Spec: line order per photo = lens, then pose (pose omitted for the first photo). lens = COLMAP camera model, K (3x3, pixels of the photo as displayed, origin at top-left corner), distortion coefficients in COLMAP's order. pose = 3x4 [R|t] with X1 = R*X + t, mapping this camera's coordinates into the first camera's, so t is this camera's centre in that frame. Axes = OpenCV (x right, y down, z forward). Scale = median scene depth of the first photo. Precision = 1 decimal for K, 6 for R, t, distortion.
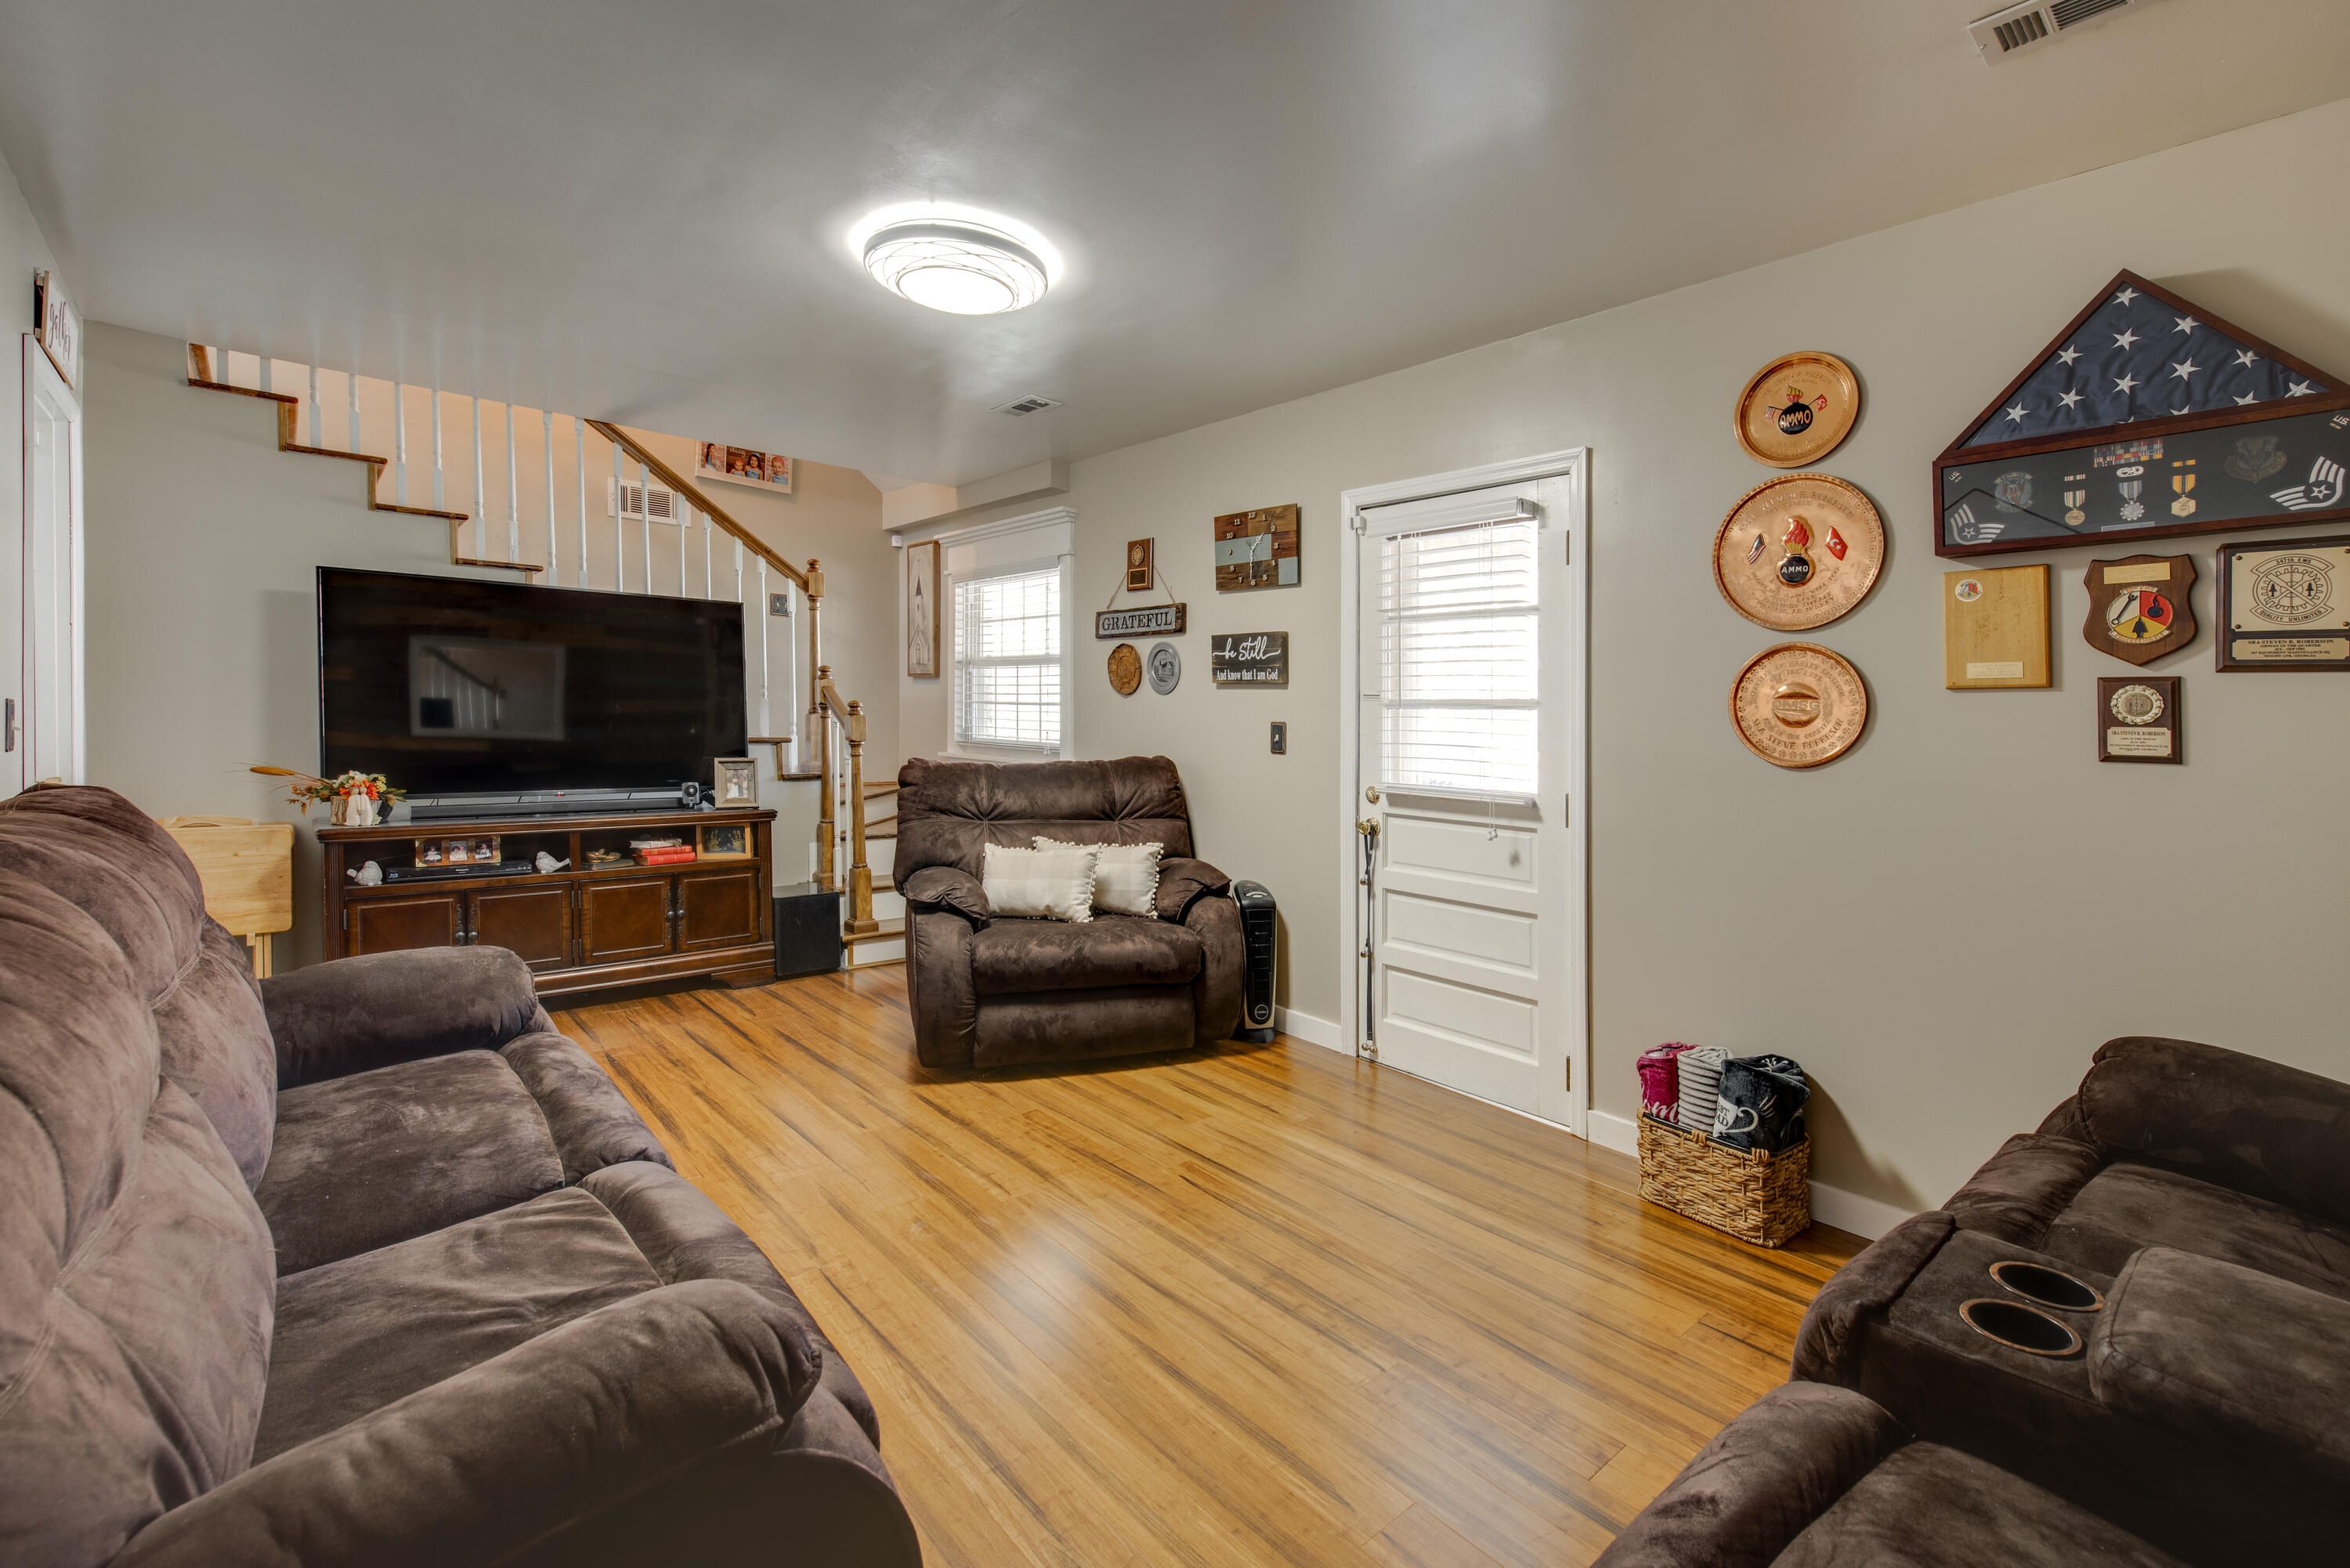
lens RADIAL K [[1023.1, 0, 1175.0], [0, 1023.1, 784.0], [0, 0, 1]] dist [0.012354, 0.000025]
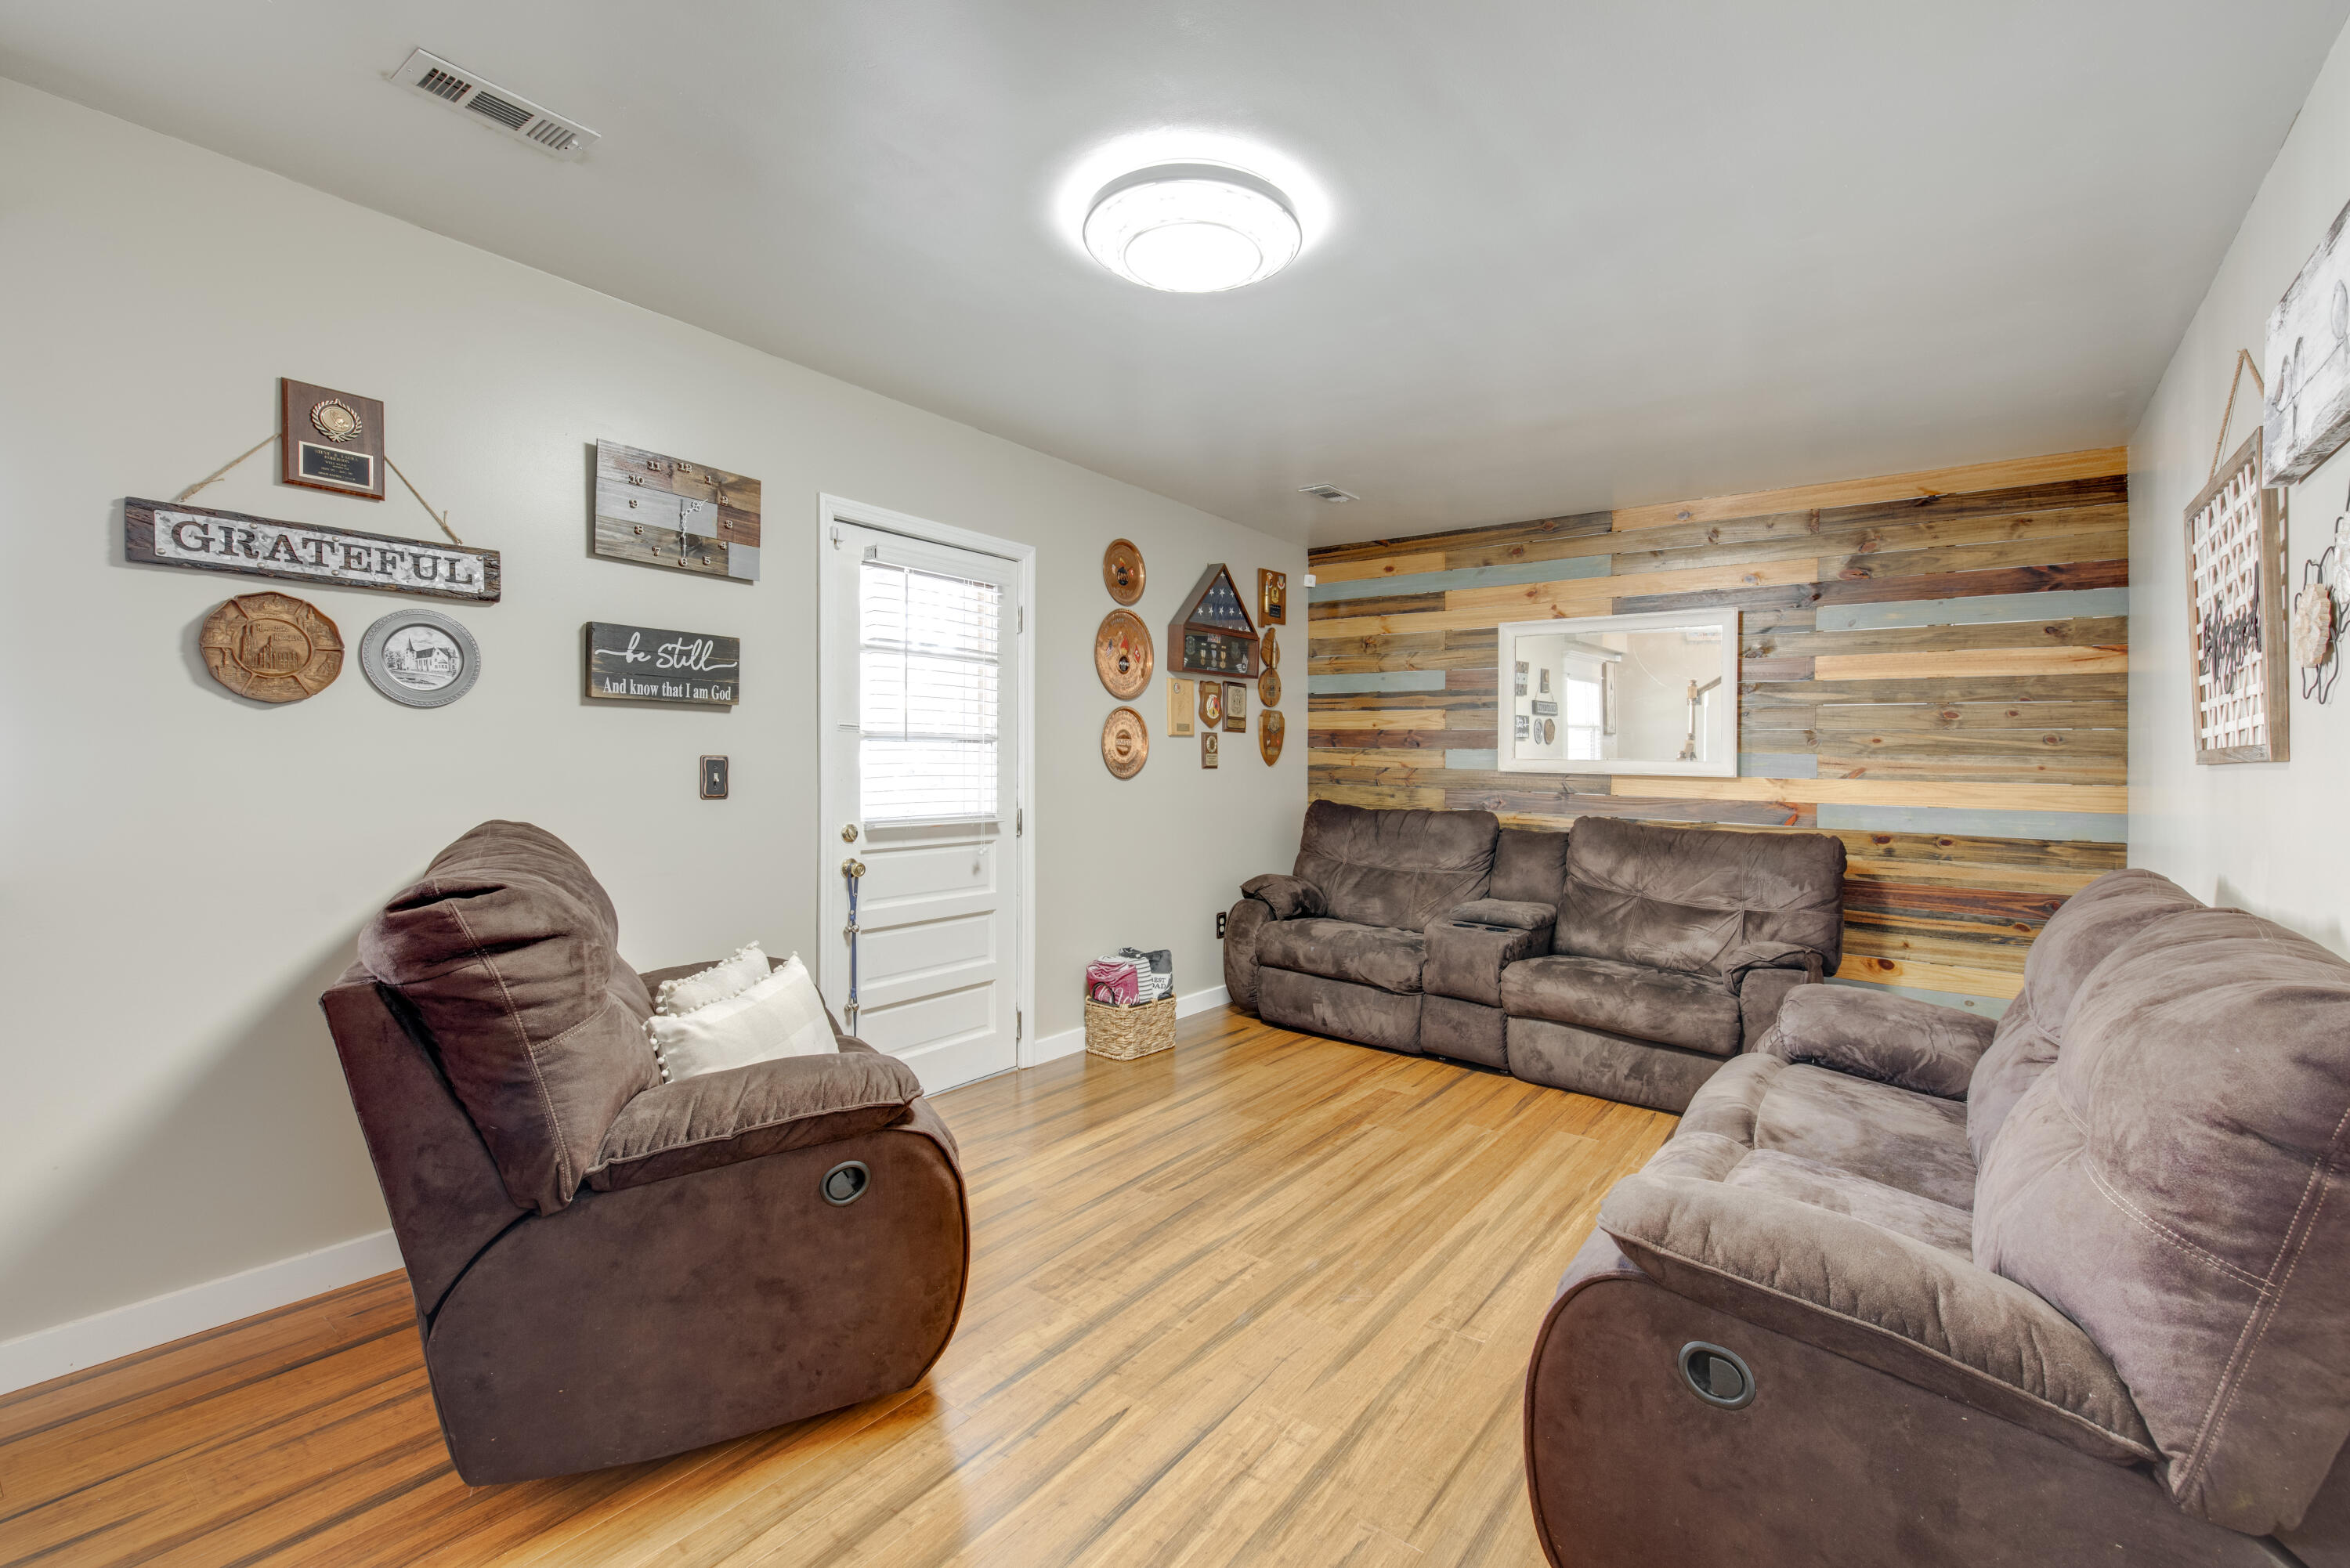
lens RADIAL K [[1027.4, 0, 1182.7], [0, 1027.4, 769.3], [0, 0, 1]] dist [0.005603, 0.000129]
pose [[-0.218322, -0.050002, 0.974595, -0.791638], [0.031721, 0.997795, 0.058298, -0.093797], [-0.975361, 0.043643, -0.216254, 0.925718]]
